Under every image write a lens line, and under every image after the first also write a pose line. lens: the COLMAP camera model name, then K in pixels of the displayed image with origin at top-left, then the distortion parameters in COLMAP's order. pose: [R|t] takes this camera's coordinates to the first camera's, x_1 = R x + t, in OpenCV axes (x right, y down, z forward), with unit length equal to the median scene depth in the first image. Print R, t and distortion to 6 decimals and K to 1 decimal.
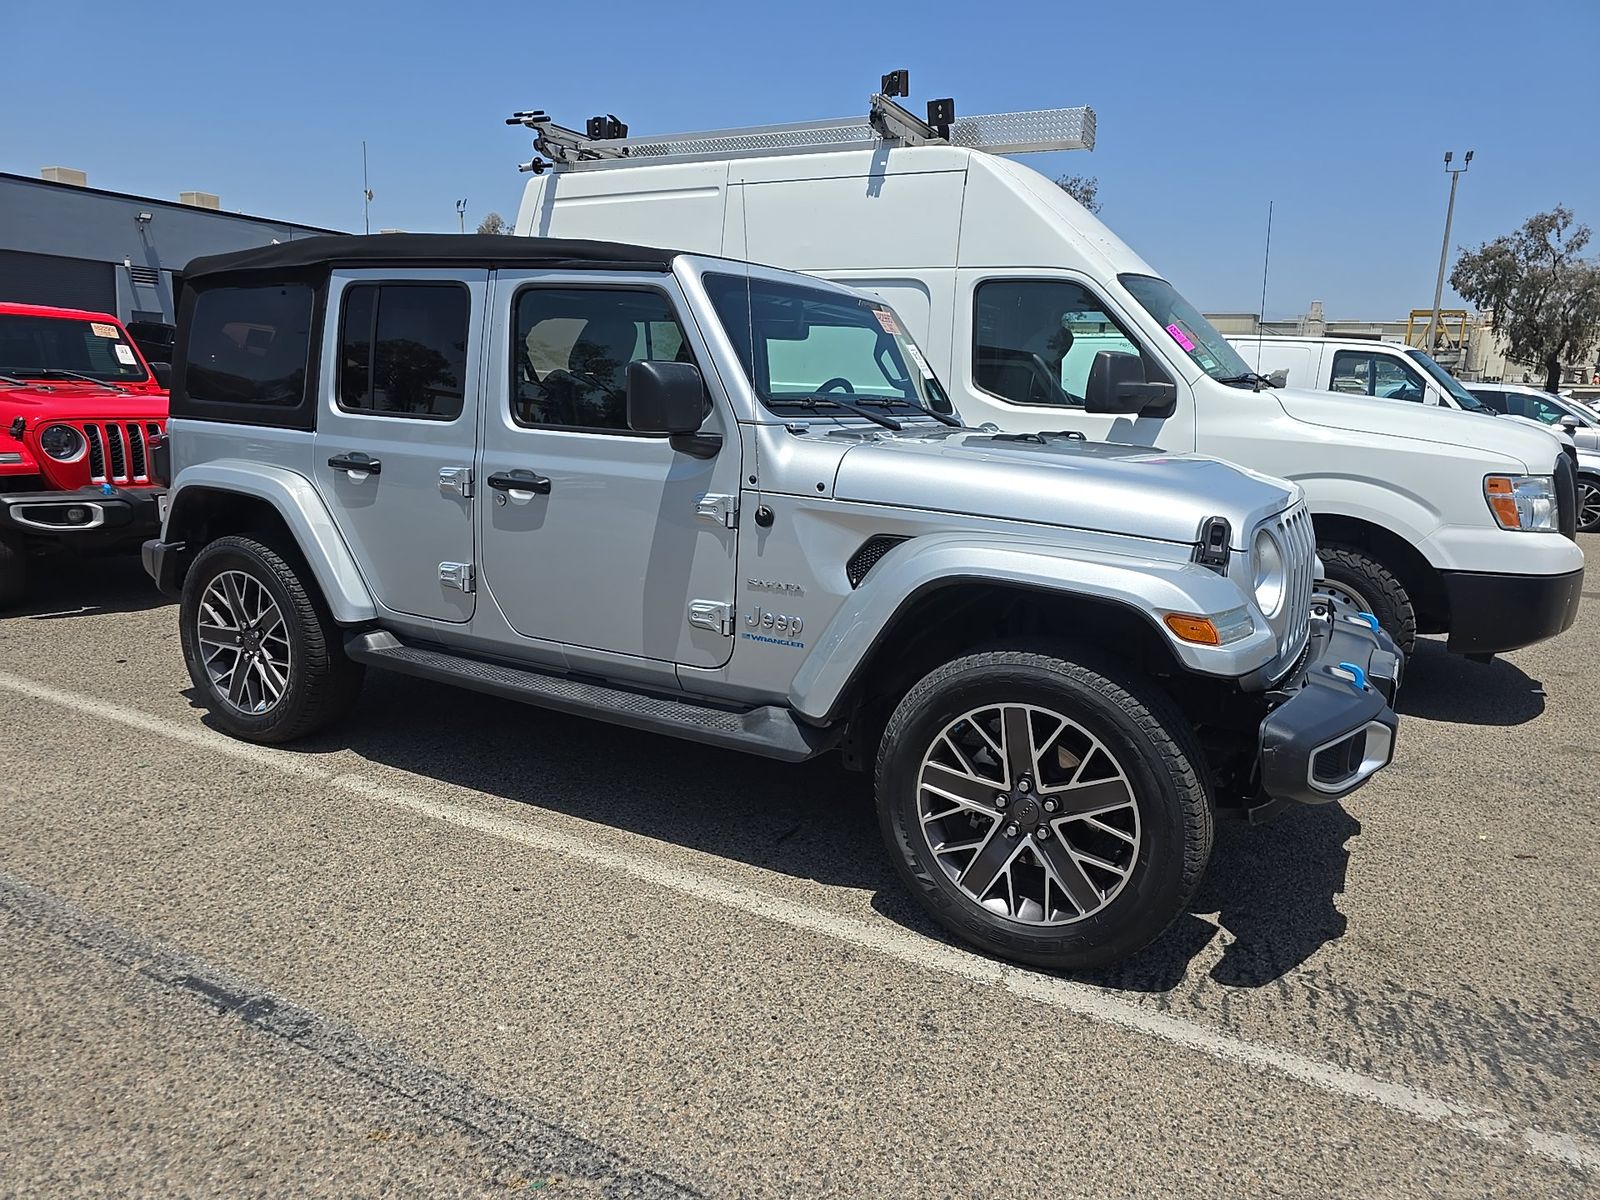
lens RADIAL K [[1092.5, 0, 851.6], [0, 1092.5, 555.8], [0, 0, 1]] dist [0.029774, -0.003409]
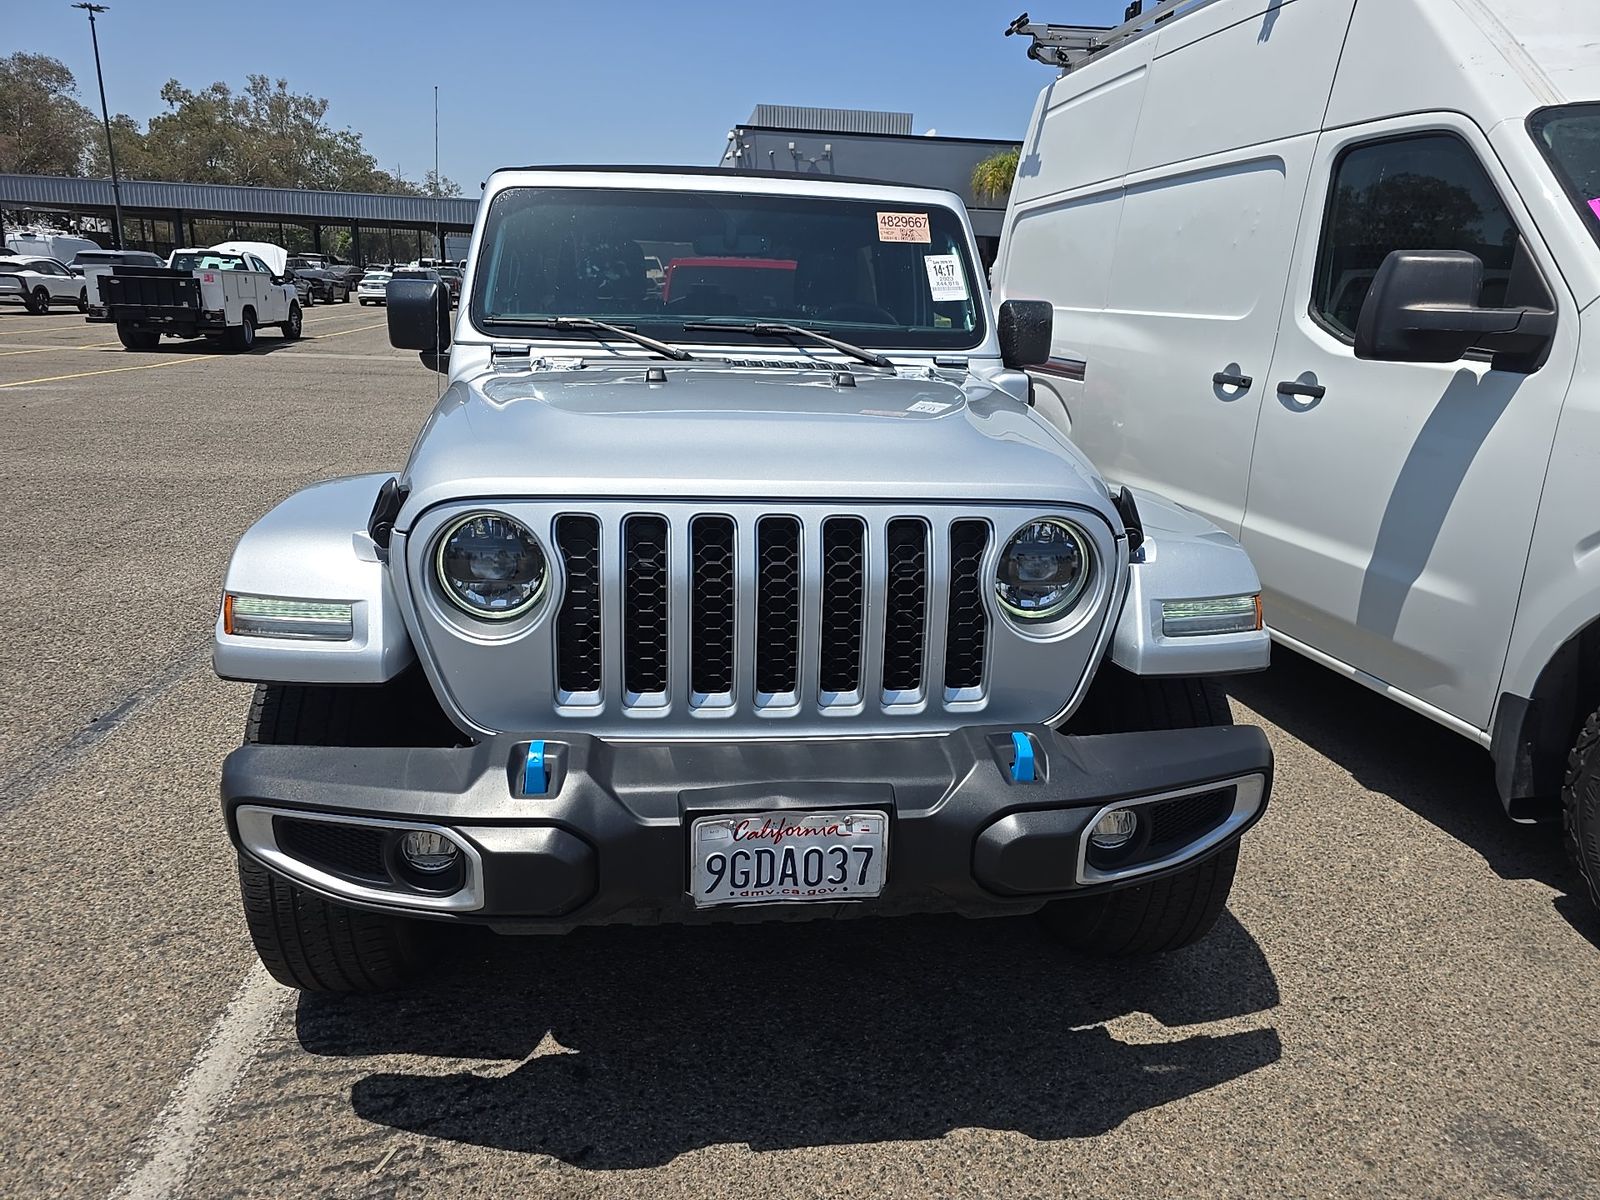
lens RADIAL K [[1071.4, 0, 792.1], [0, 1071.4, 606.1], [0, 0, 1]] dist [-0.003529, -0.015048]
pose [[0.587186, 0.206698, -0.782617, 0.643722], [-0.126608, 0.978400, 0.163414, -0.065615], [0.799489, 0.003131, 0.600672, 0.493392]]
